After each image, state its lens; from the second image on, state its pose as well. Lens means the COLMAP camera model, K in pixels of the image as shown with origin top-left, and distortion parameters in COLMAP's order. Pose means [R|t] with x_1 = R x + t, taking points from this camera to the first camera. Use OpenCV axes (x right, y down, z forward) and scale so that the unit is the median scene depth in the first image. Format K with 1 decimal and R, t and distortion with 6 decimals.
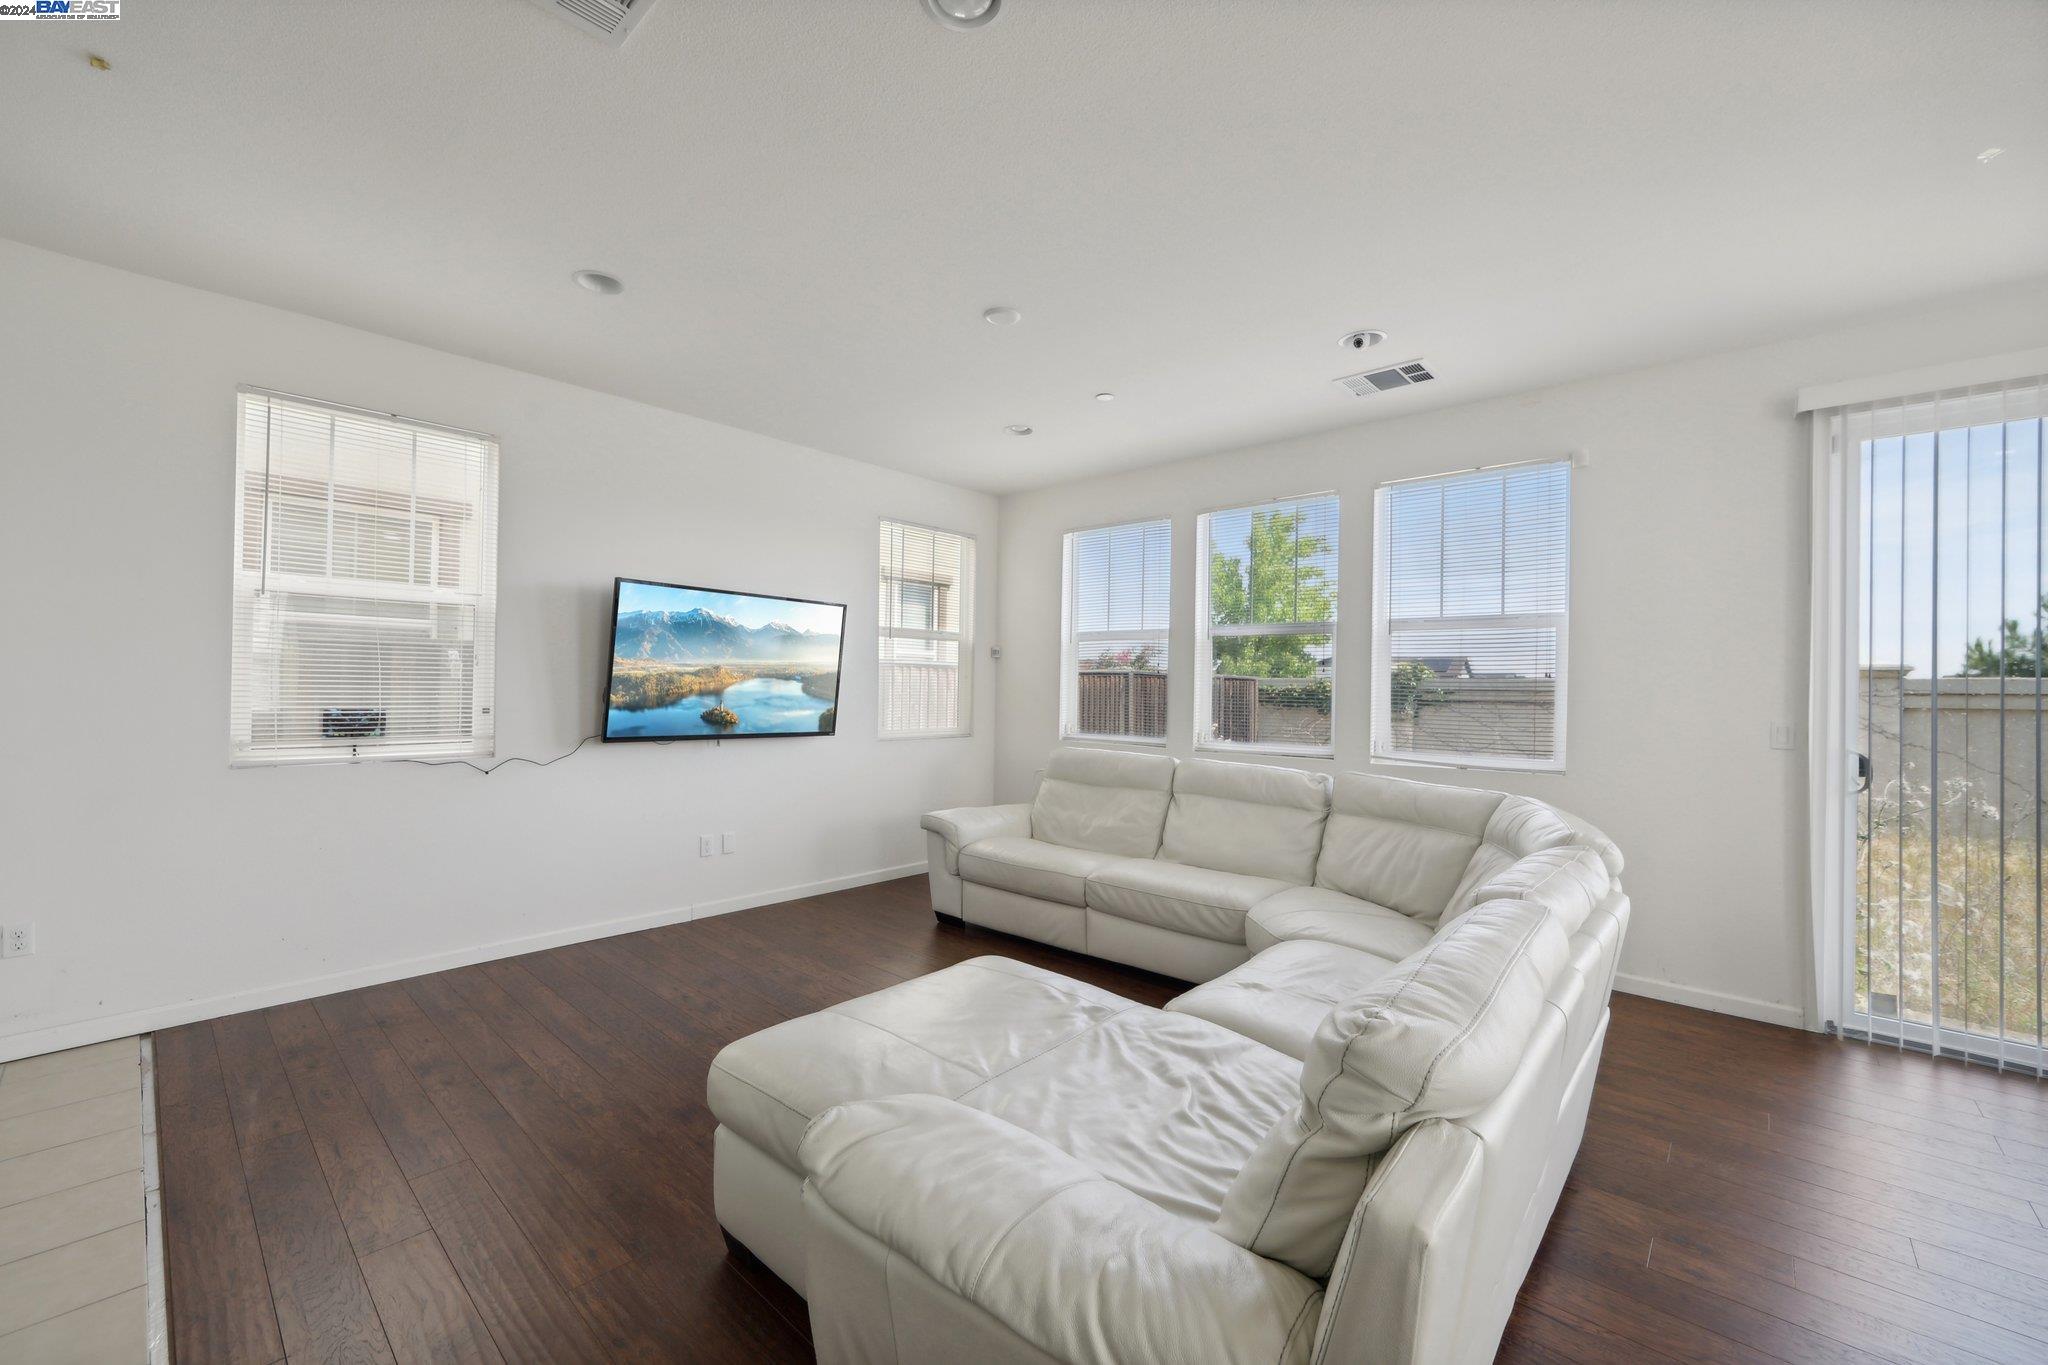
lens RADIAL K [[809.1, 0, 1018.3], [0, 809.1, 683.1], [0, 0, 1]] dist [-0.007843, 0.000110]
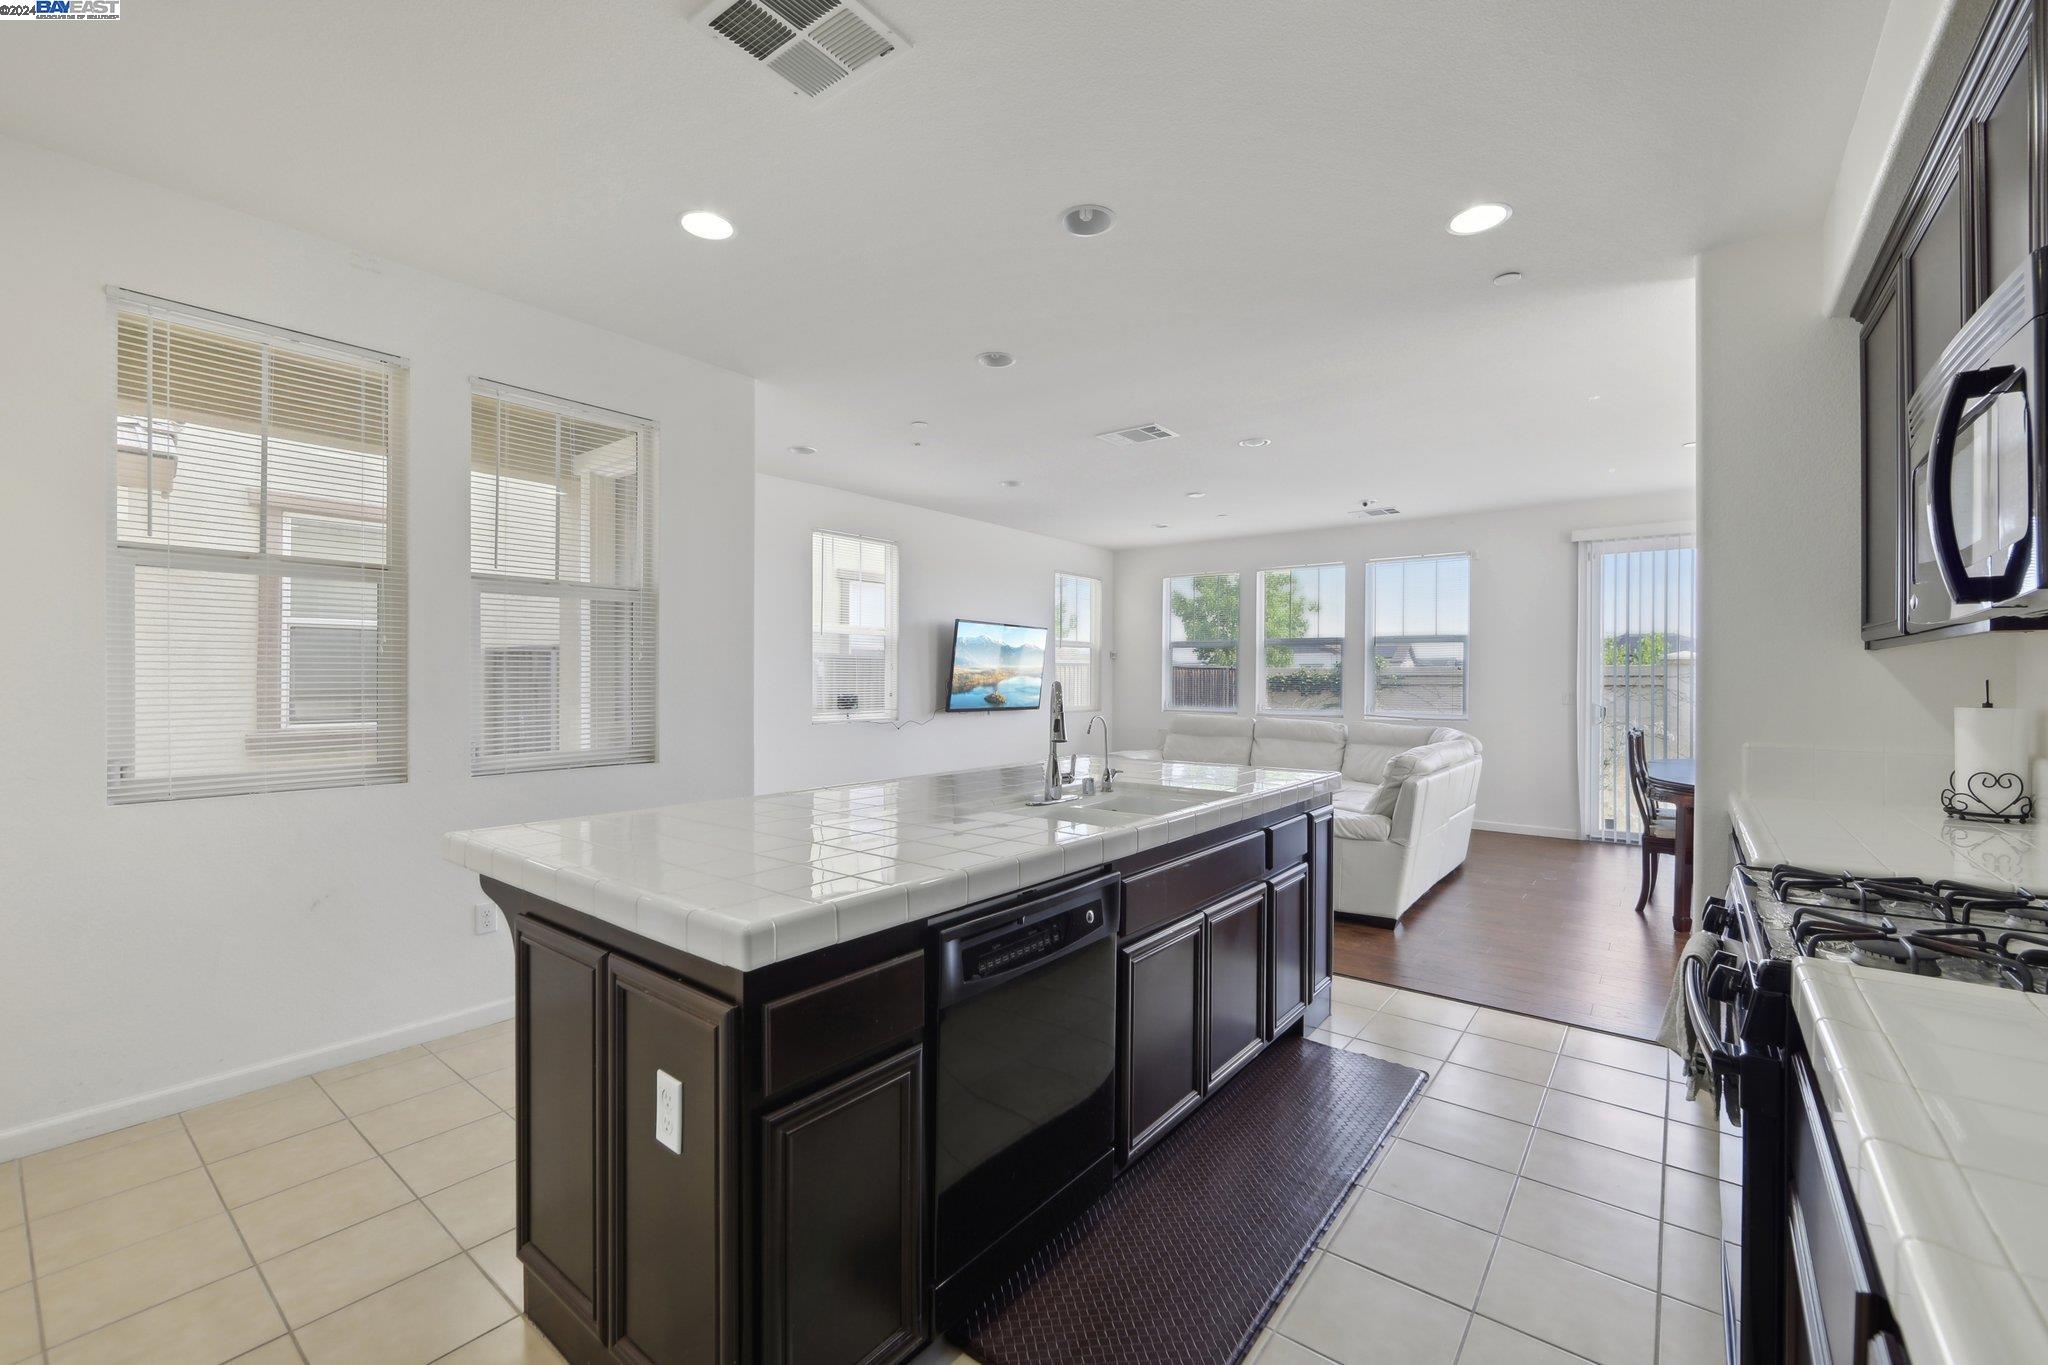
lens RADIAL K [[835.5, 0, 1026.0], [0, 835.5, 672.3], [0, 0, 1]] dist [-0.002413, -0.000032]
pose [[0.997049, -0.009888, 0.076128, -0.483972], [0.009874, 0.999951, 0.000561, -0.012514], [-0.076130, 0.000193, 0.997098, -0.841176]]
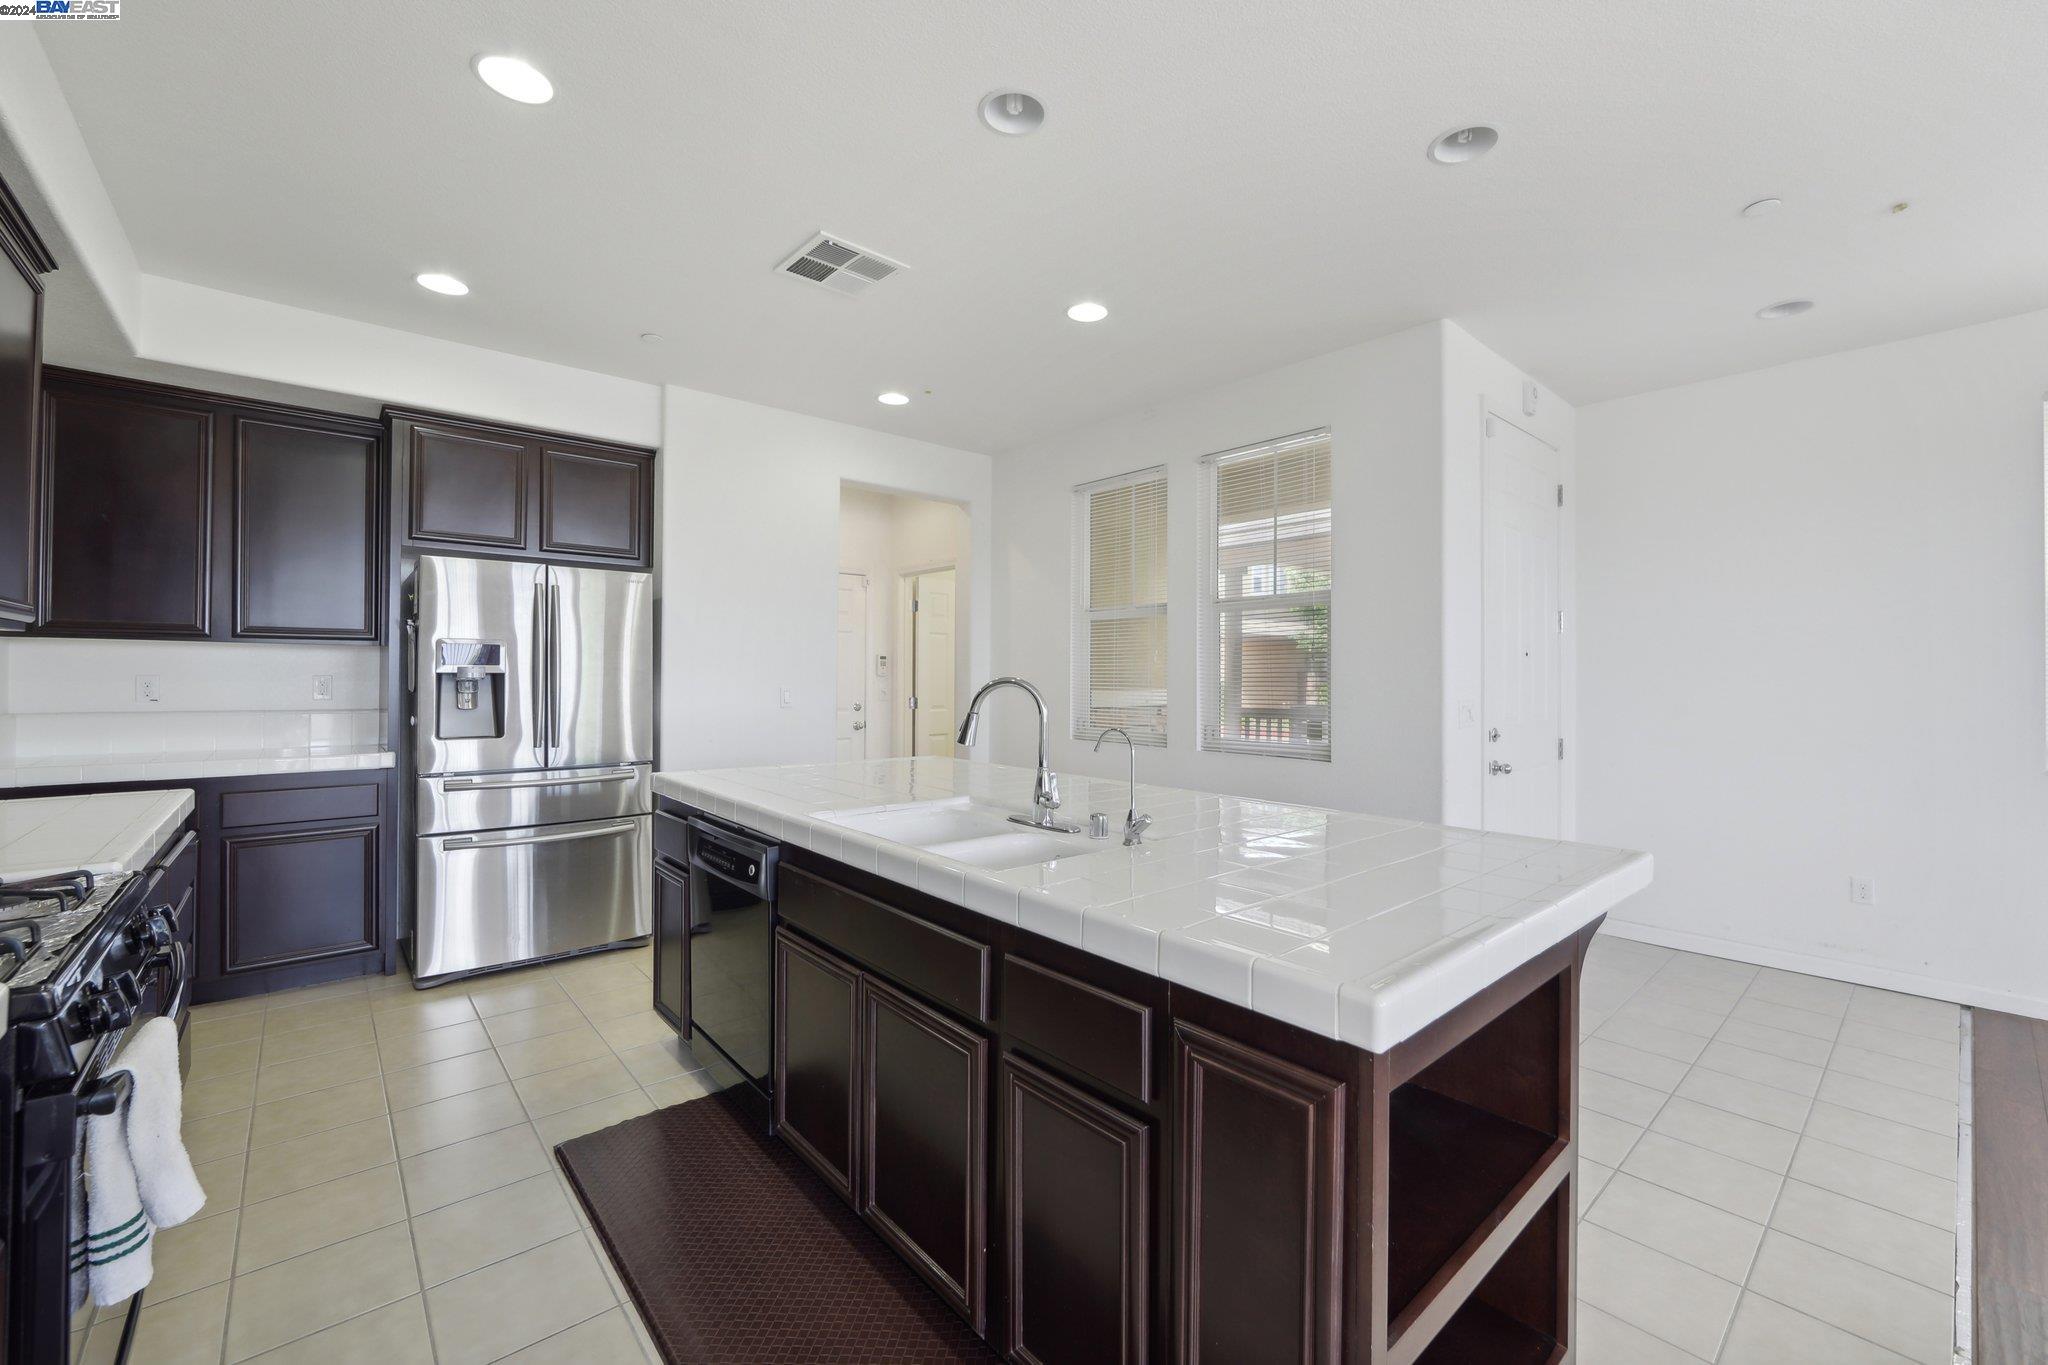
lens RADIAL K [[835.5, 0, 1026.0], [0, 835.5, 672.3], [0, 0, 1]] dist [-0.002413, -0.000032]
pose [[-0.113215, -0.021186, -0.993345, 0.150768], [-0.003892, 0.999774, -0.020880, 0.001692], [0.993563, 0.001503, -0.113272, -0.117168]]
